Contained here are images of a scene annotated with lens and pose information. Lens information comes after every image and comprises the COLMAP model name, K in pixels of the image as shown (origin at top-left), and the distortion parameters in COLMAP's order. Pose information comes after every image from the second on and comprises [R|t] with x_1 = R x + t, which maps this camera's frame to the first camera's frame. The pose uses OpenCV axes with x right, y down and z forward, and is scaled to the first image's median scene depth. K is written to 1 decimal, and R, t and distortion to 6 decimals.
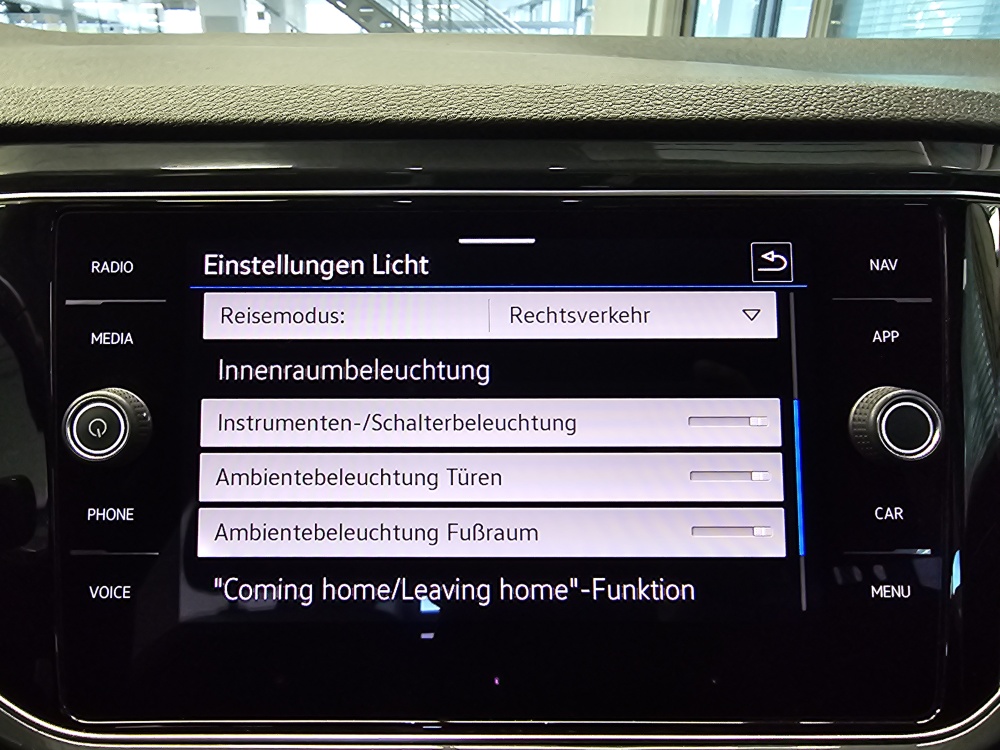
lens RADIAL K [[674.9, 0, 446.7], [0, 674.9, 375.4], [0, 0, 1]] dist [0.001165, -0.003190]
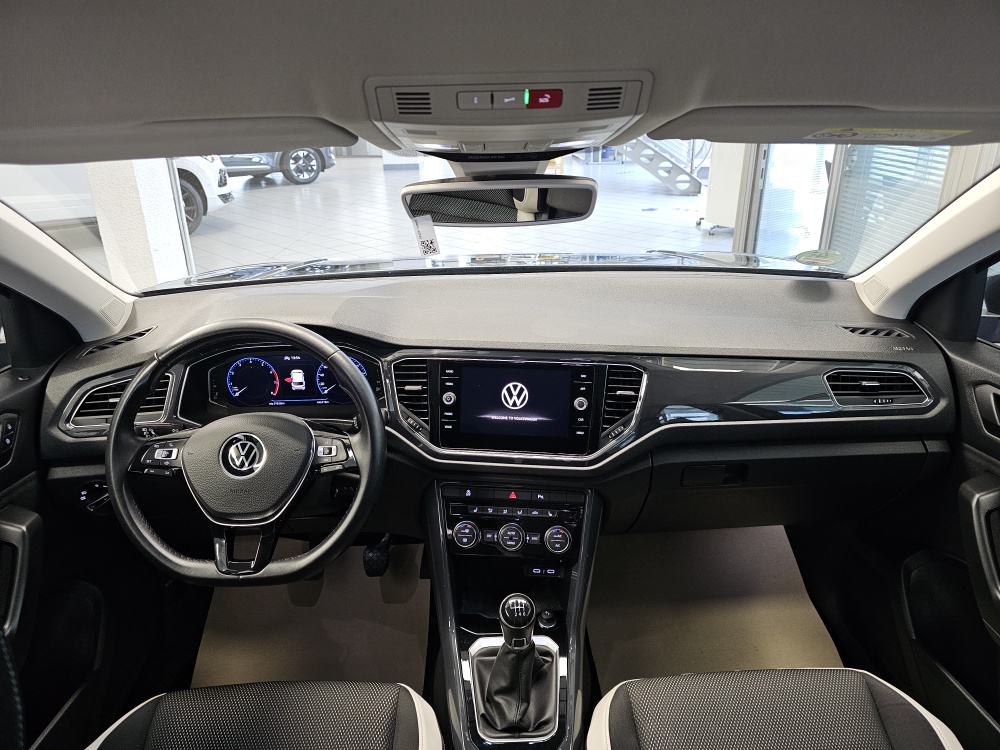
lens RADIAL K [[677.8, 0, 519.4], [0, 677.8, 364.9], [0, 0, 1]] dist [0.050149, -0.057953]
pose [[0.993167, 0.036368, -0.110887, 0.737754], [-0.038970, 0.999011, -0.021390, -0.116816], [0.109999, 0.025566, 0.993603, -4.703749]]
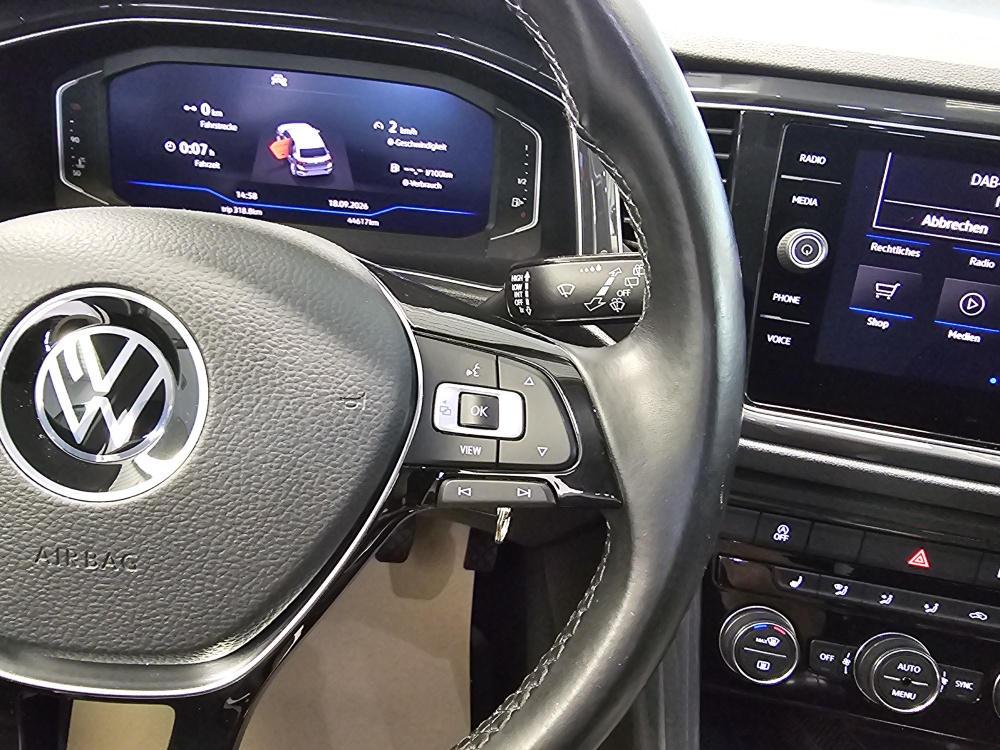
lens RADIAL K [[677.0, 0, 446.3], [0, 677.0, 373.8], [0, 0, 1]] dist [-0.001380, -0.001402]
pose [[0.979200, 0.174312, -0.103837, -1.155332], [-0.153970, 0.971687, 0.179214, 0.213596], [0.132137, -0.159498, 0.978315, -0.937535]]
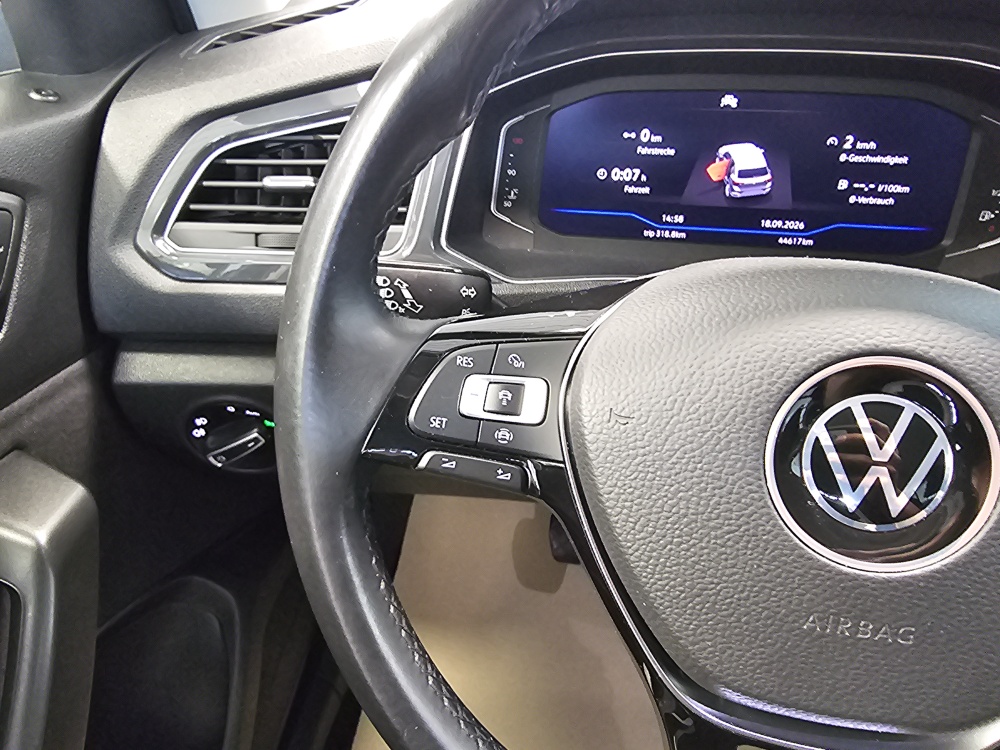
lens RADIAL K [[677.0, 0, 446.3], [0, 677.0, 373.8], [0, 0, 1]] dist [-0.001380, -0.001402]
pose [[0.937256, 0.184463, -0.295846, -2.105032], [-0.119743, 0.967264, 0.223745, 0.227749], [0.327434, -0.174281, 0.928662, -1.141083]]
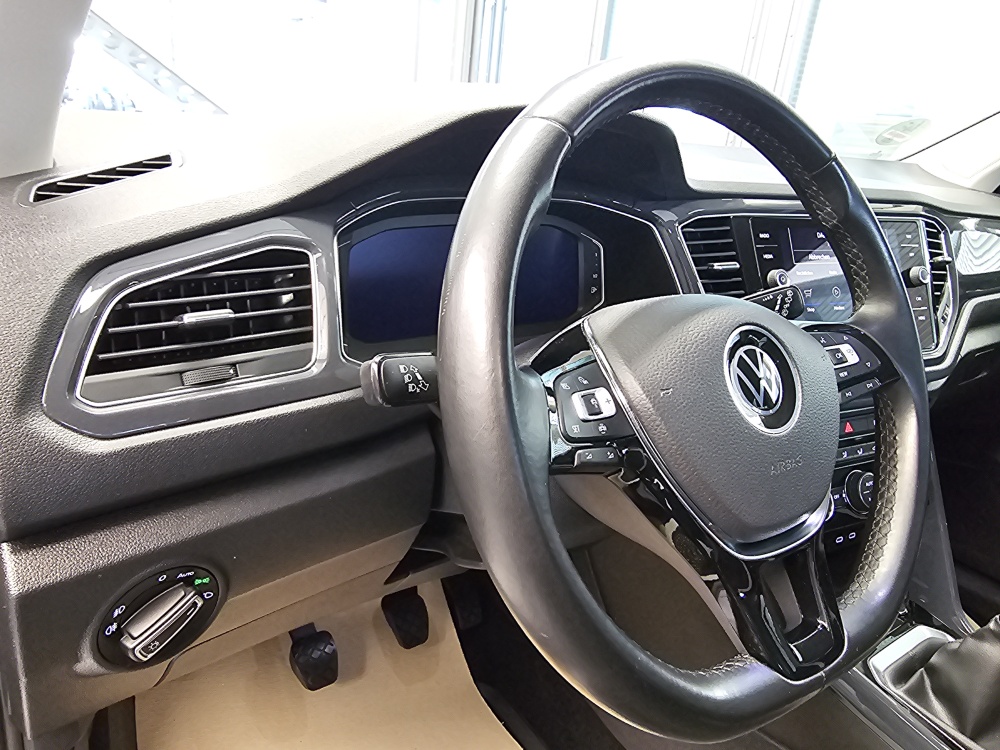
lens RADIAL K [[677.0, 0, 446.3], [0, 677.0, 373.8], [0, 0, 1]] dist [-0.001380, -0.001402]
pose [[0.911370, -0.075835, 0.404542, -3.398290], [0.090642, 0.995729, -0.017545, 0.447138], [-0.401483, 0.052658, 0.914351, -1.435280]]
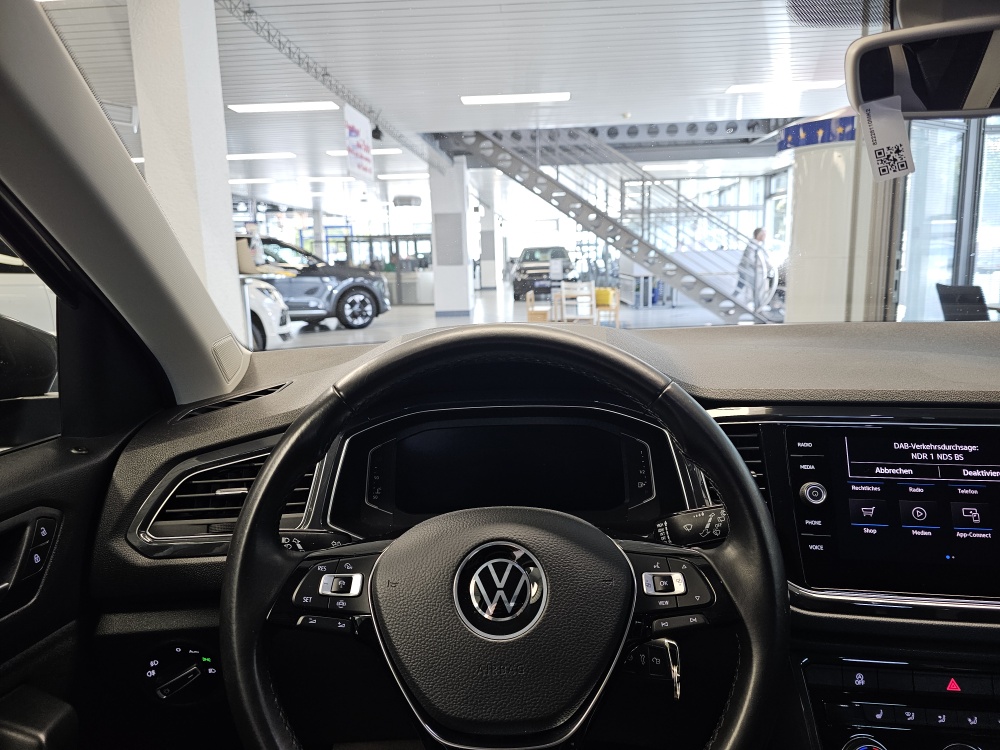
lens RADIAL K [[678.5, 0, 508.2], [0, 678.5, 371.6], [0, 0, 1]] dist [0.031109, -0.038779]
pose [[0.985163, 0.006168, -0.171510, -1.342647], [-0.046612, 0.971406, -0.232805, 0.324361], [0.165170, 0.237345, 0.957281, -2.439832]]
